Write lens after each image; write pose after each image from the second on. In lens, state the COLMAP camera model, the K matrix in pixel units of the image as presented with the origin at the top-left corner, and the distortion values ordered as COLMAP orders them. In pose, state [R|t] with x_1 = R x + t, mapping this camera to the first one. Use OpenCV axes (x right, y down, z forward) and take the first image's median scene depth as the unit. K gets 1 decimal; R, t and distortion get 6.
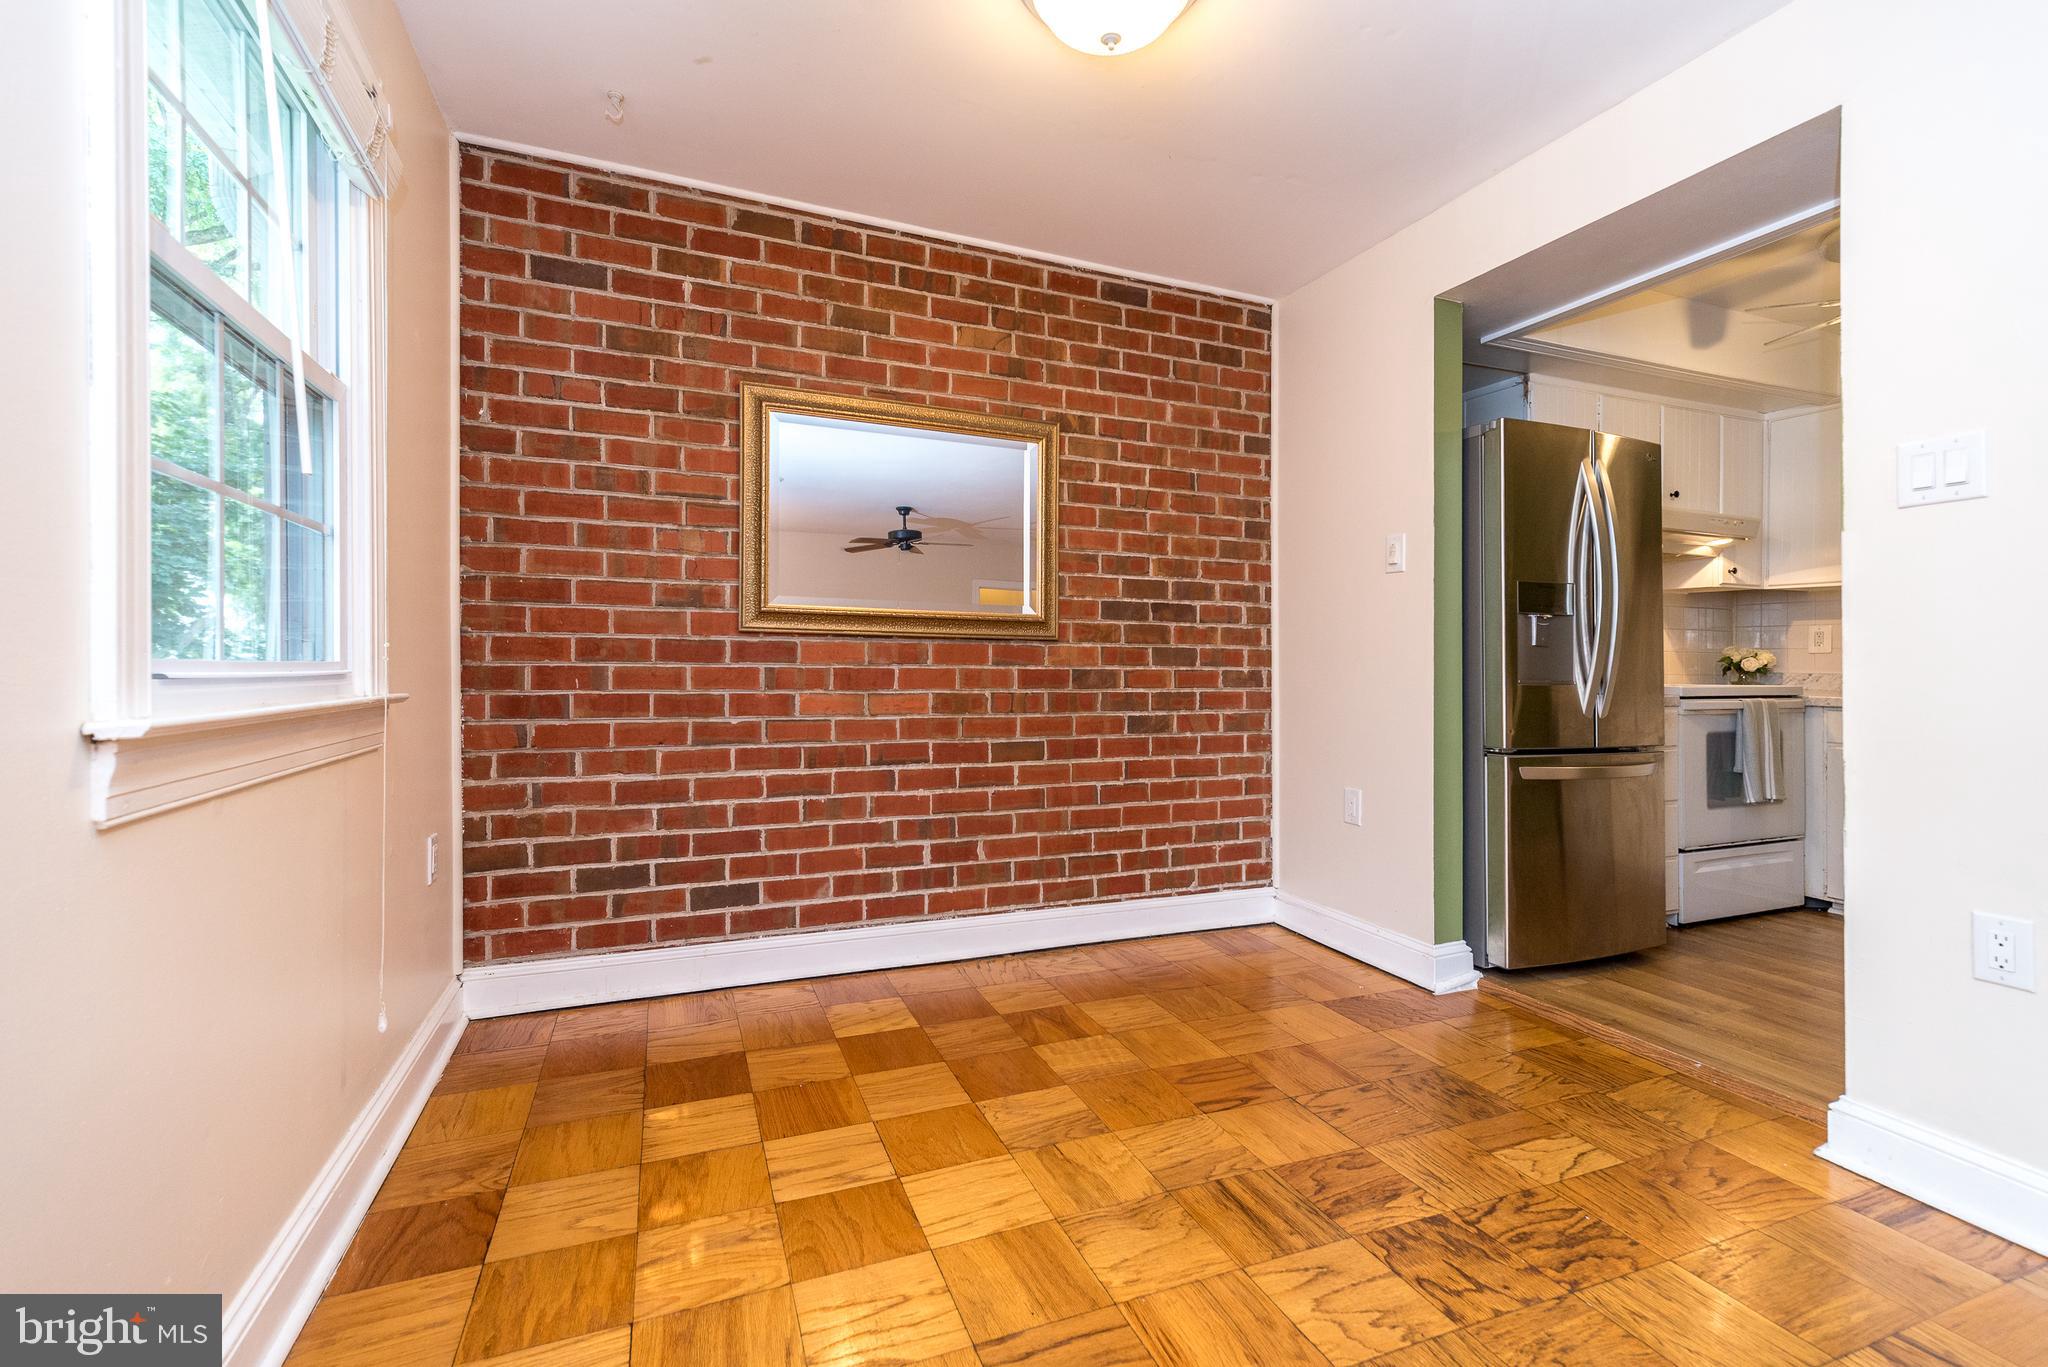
lens RADIAL K [[898.9, 0, 1026.4], [0, 898.9, 674.2], [0, 0, 1]] dist [0.001345, 0.000392]
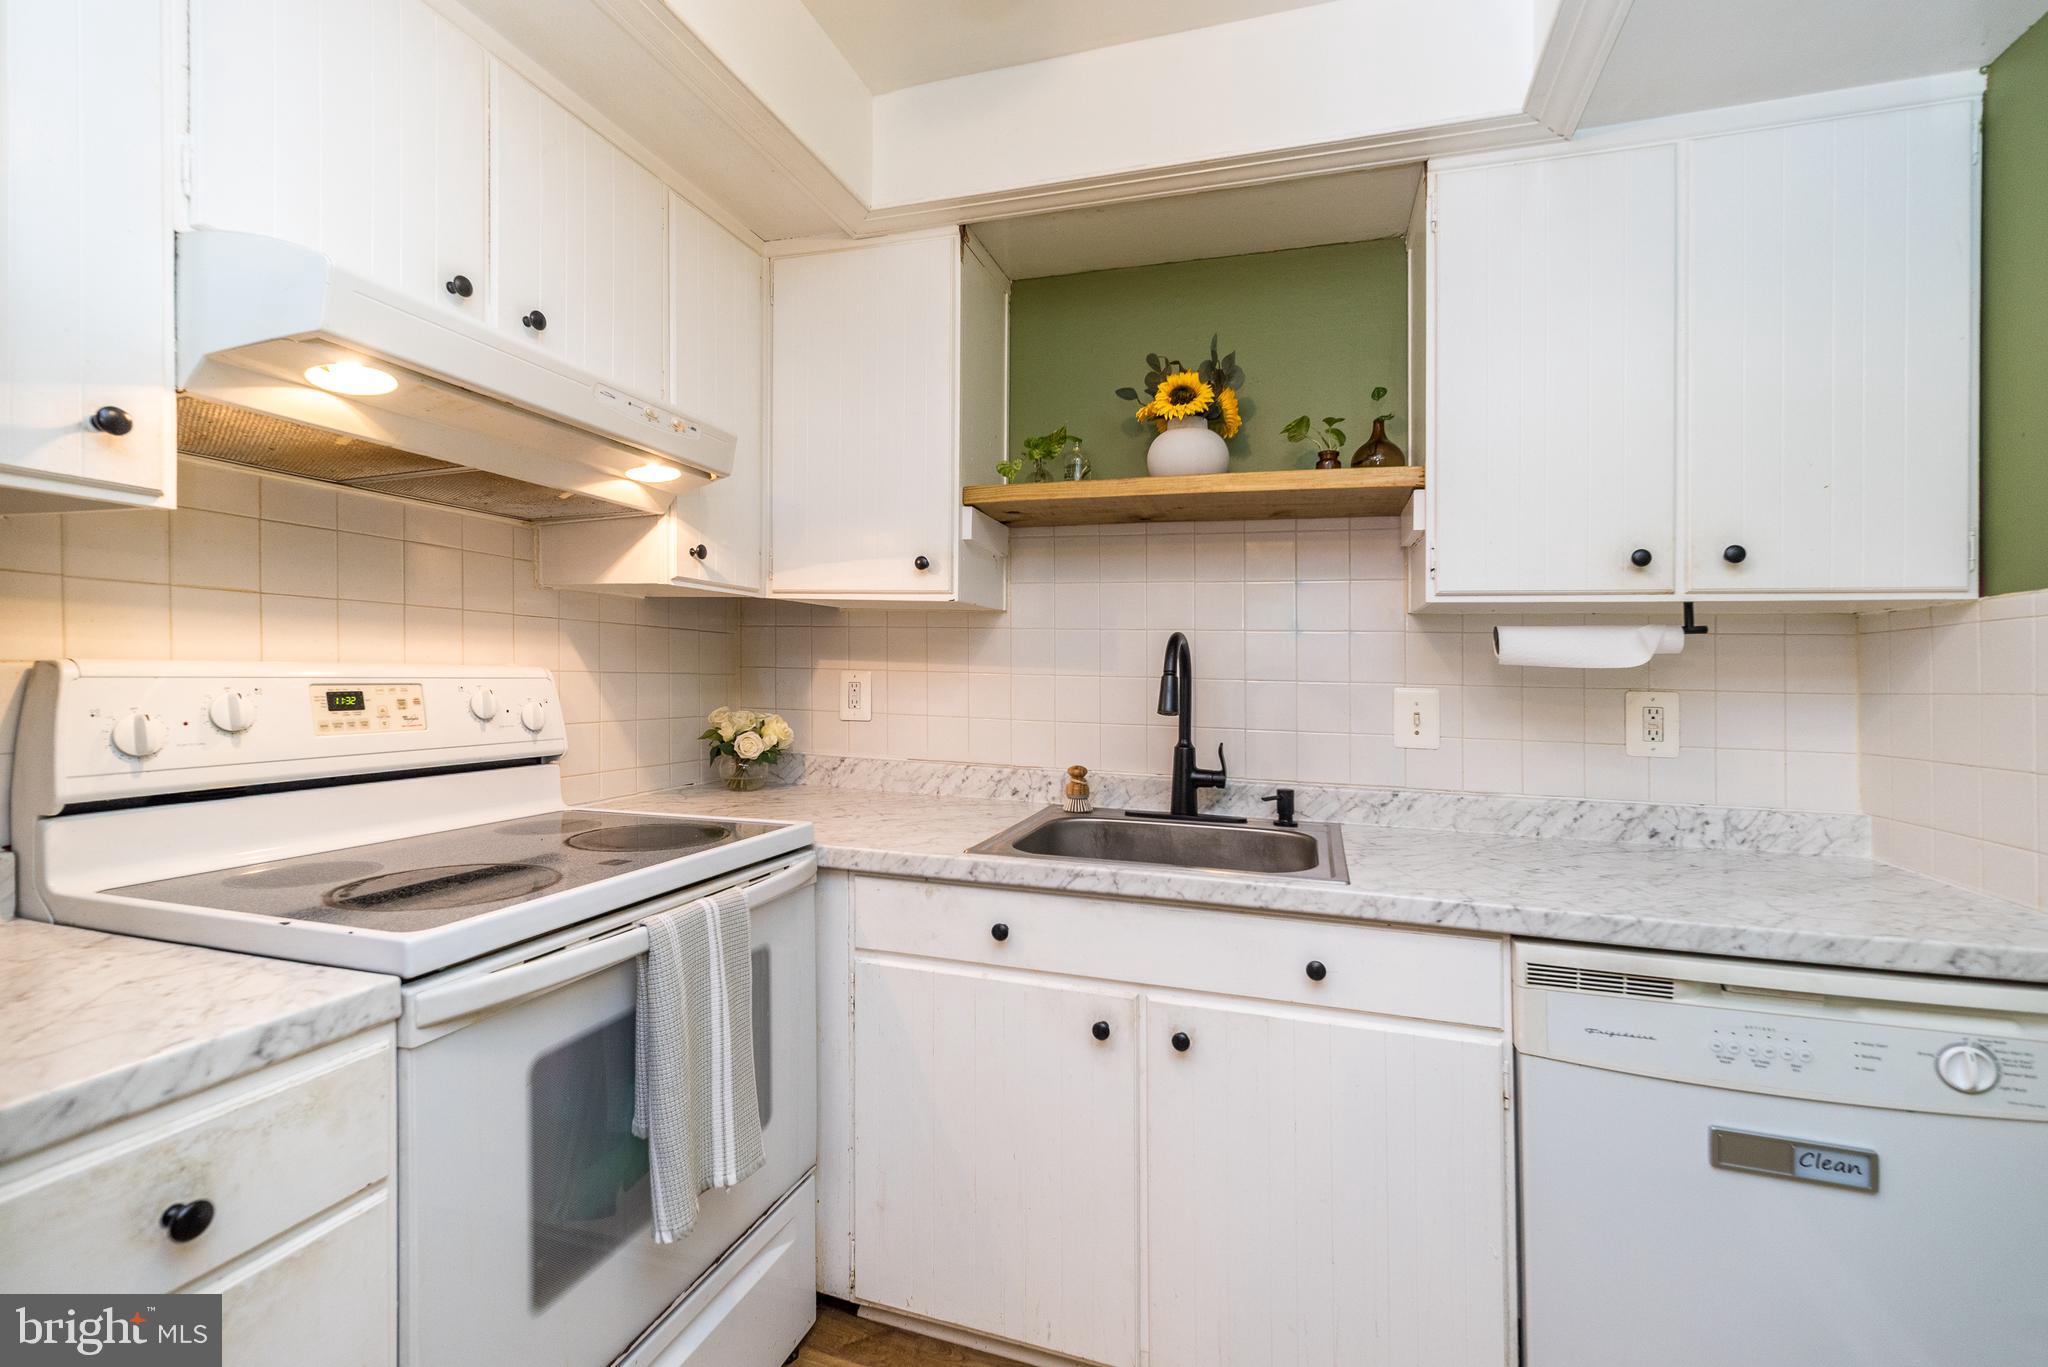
lens RADIAL K [[898.9, 0, 1026.4], [0, 898.9, 674.2], [0, 0, 1]] dist [0.001345, 0.000392]
pose [[0.639045, 0.001953, 0.769167, 0.546173], [-0.005695, 0.999981, 0.002193, -0.056426], [-0.769148, -0.005782, 0.639044, 0.591265]]
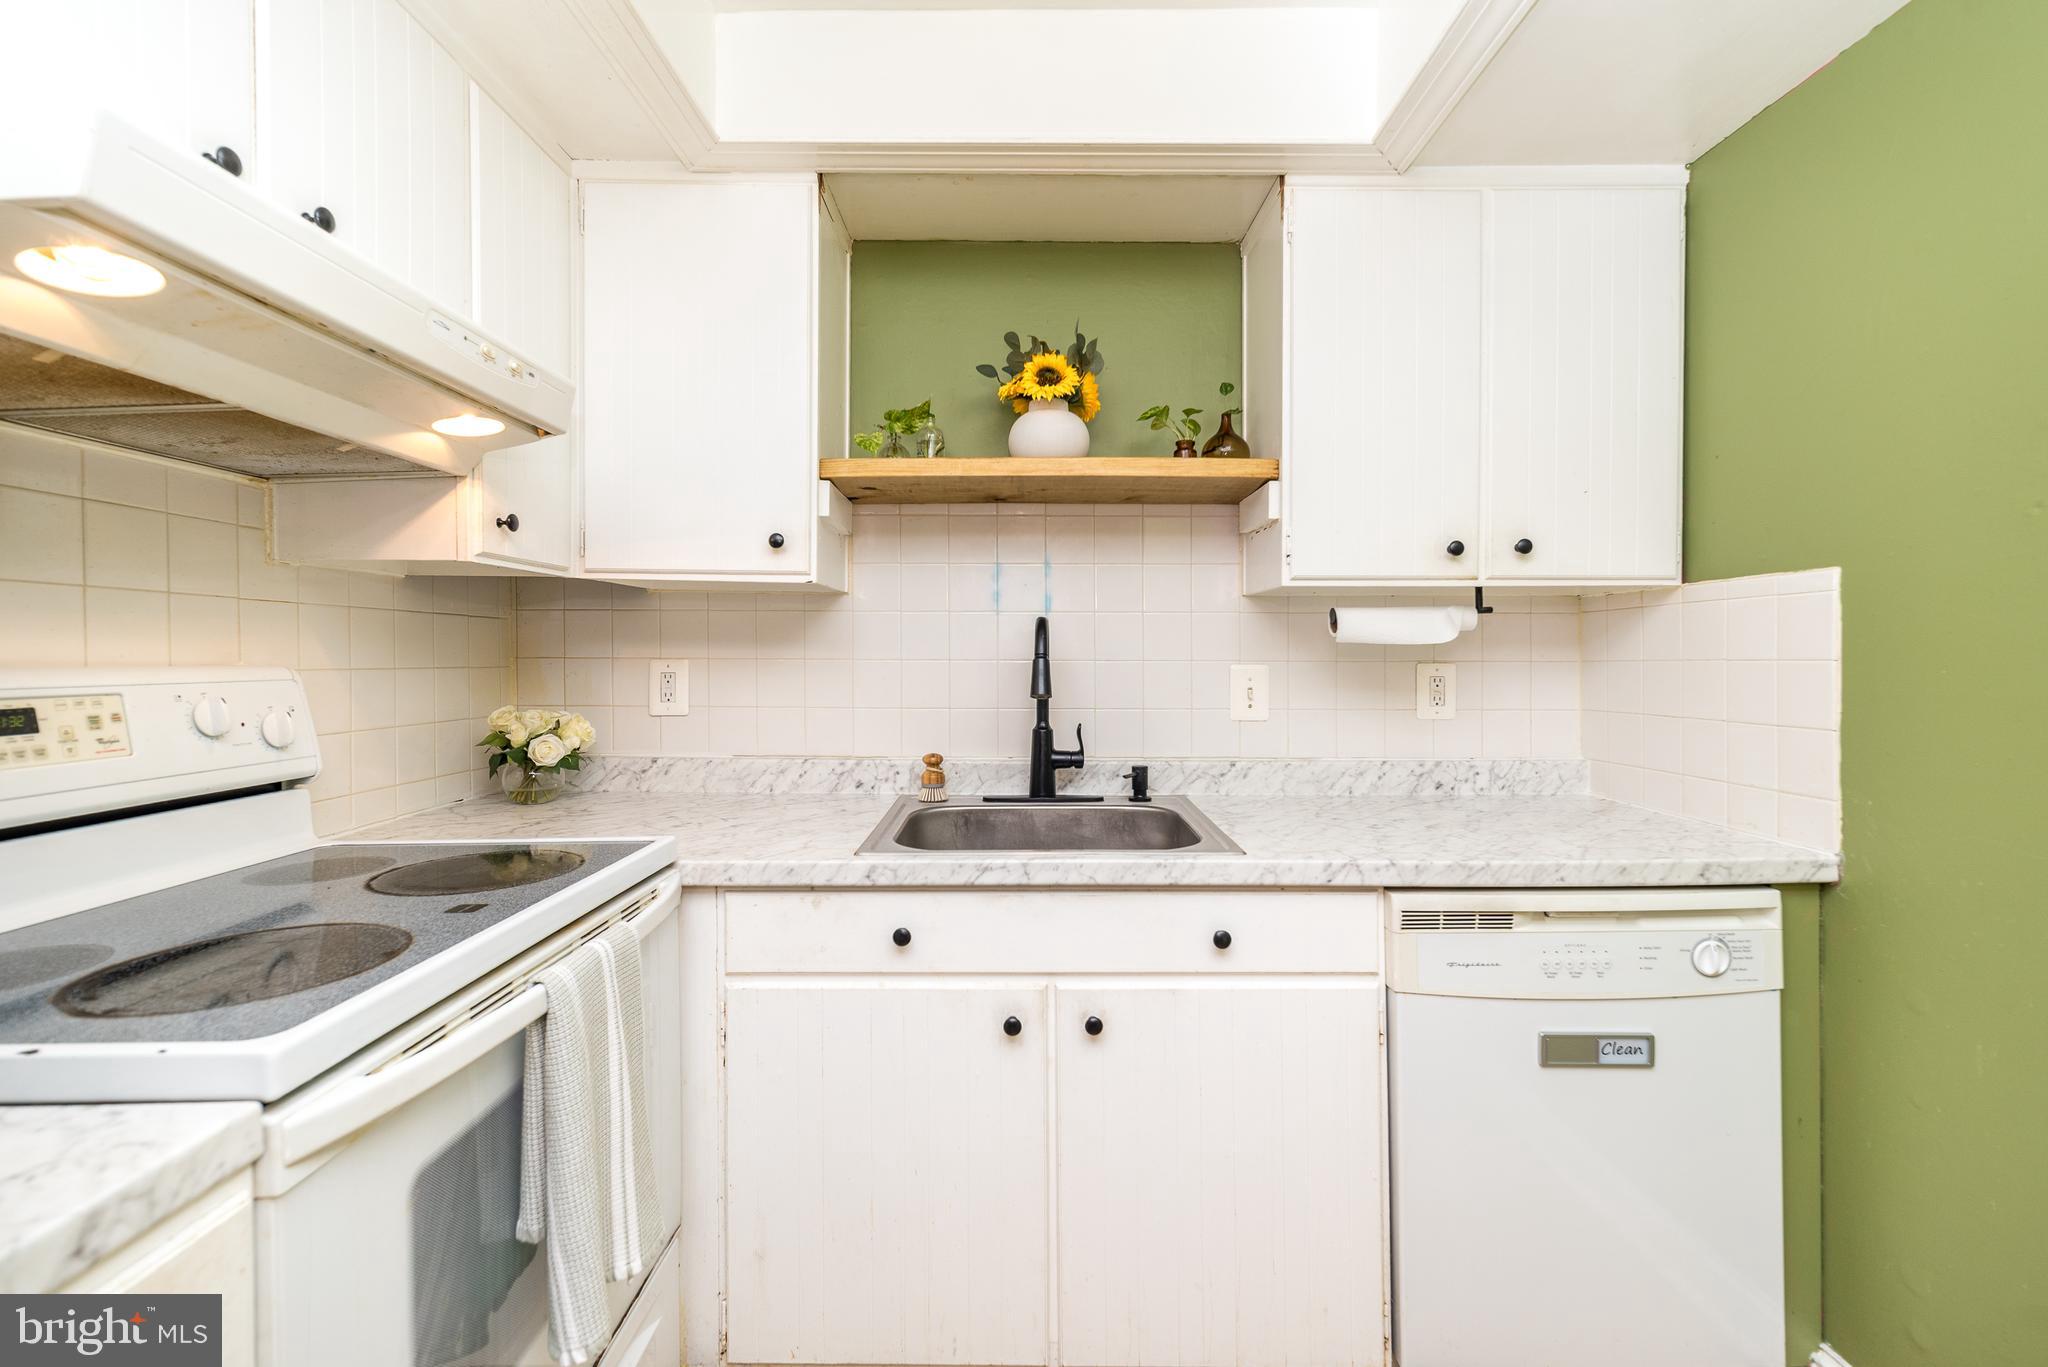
lens RADIAL K [[901.0, 0, 1024.9], [0, 901.0, 656.4], [0, 0, 1]] dist [0.002296, -0.000058]
pose [[0.374271, -0.013194, 0.927226, 0.519532], [0.013784, 0.999867, 0.008663, -0.060242], [-0.927217, 0.009539, 0.374403, 0.663593]]
